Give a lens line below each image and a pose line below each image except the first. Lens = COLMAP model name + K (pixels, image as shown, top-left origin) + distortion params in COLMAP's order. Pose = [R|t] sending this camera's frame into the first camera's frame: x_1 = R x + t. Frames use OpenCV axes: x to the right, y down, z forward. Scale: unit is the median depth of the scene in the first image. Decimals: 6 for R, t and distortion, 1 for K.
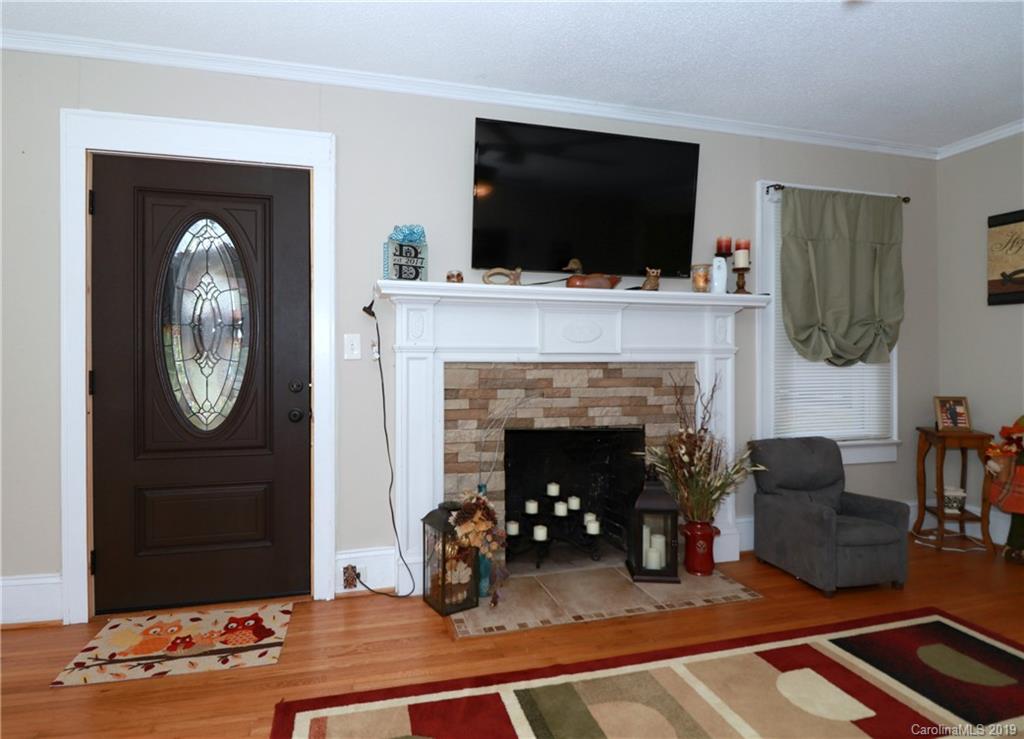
lens RADIAL K [[520.1, 0, 476.9], [0, 520.1, 365.8], [0, 0, 1]] dist [-0.000692, -0.015450]
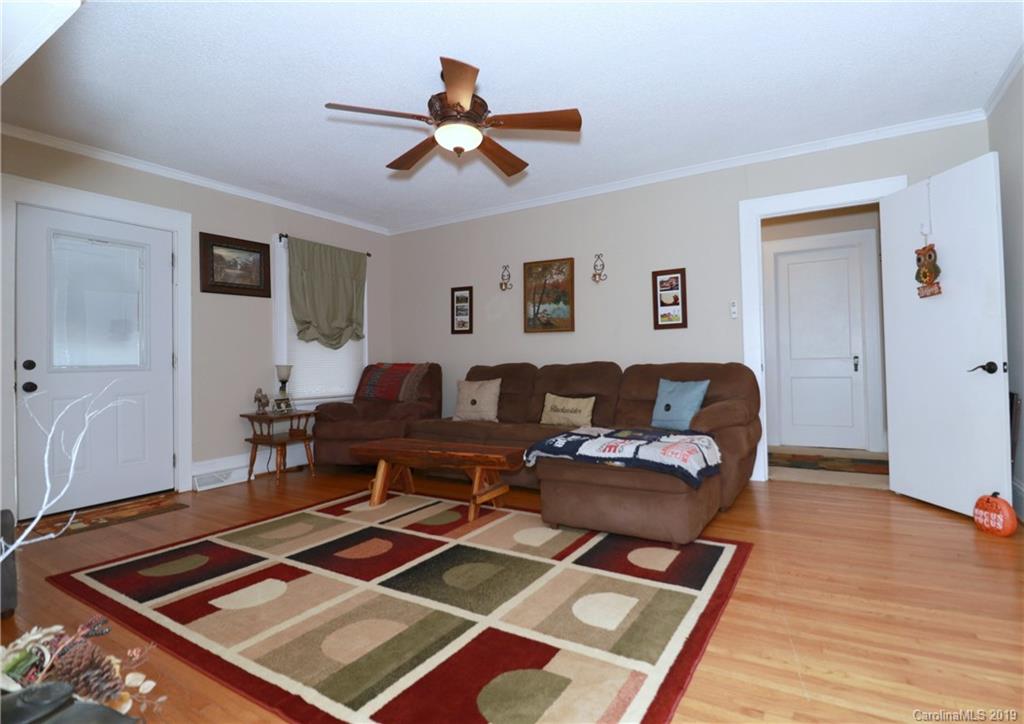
lens RADIAL K [[497.1, 0, 544.1], [0, 497.1, 357.9], [0, 0, 1]] dist [0.000163, -0.021270]
pose [[-0.724157, 0.015699, 0.689456, -0.454763], [0.023850, 0.999713, 0.002287, 0.041076], [-0.689222, 0.018099, -0.724324, 0.877049]]
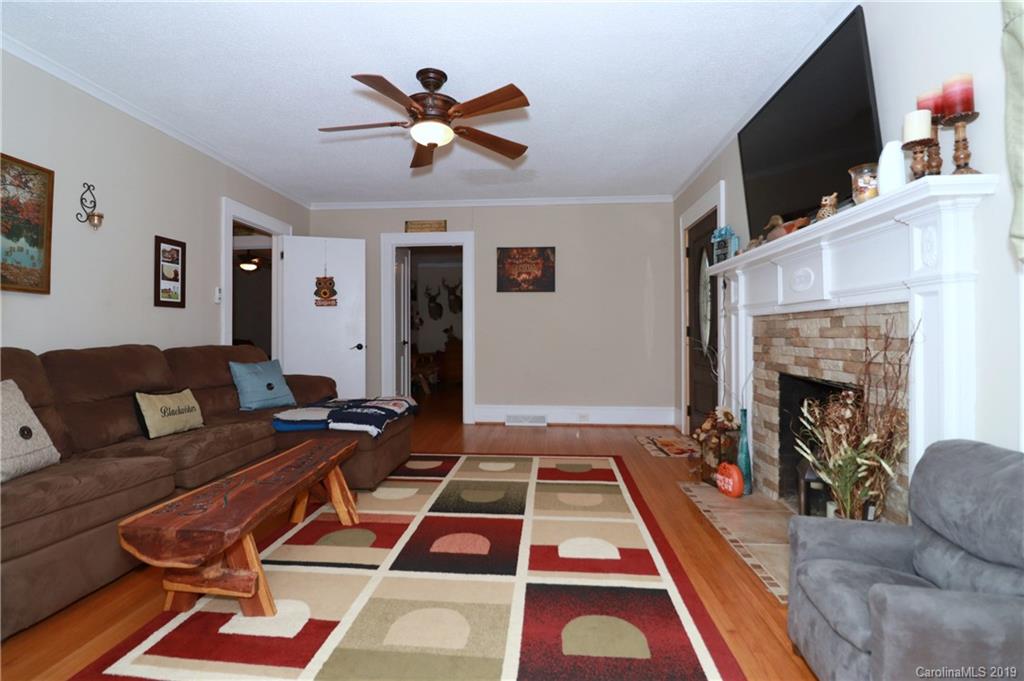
lens RADIAL K [[489.3, 0, 513.0], [0, 489.3, 335.6], [0, 0, 1]] dist [0.000215, -0.011044]
pose [[-0.311811, 0.001701, -0.950143, 1.266591], [0.000088, 0.999998, 0.001762, 0.038108], [0.950144, 0.000466, -0.311811, 0.774789]]
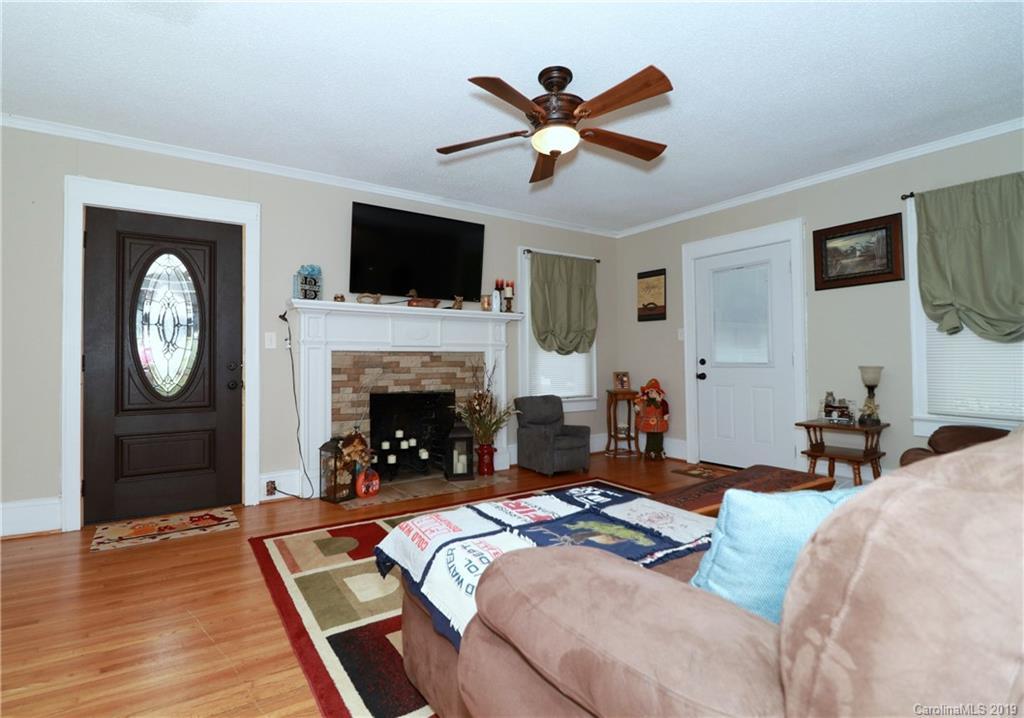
lens RADIAL K [[493.7, 0, 482.0], [0, 493.7, 352.6], [0, 0, 1]] dist [-0.020606, -0.000145]
pose [[0.946034, 0.001211, 0.324066, -0.110737], [0.006938, 0.999688, -0.023989, 0.035752], [-0.323994, 0.024943, 0.945730, -0.544947]]
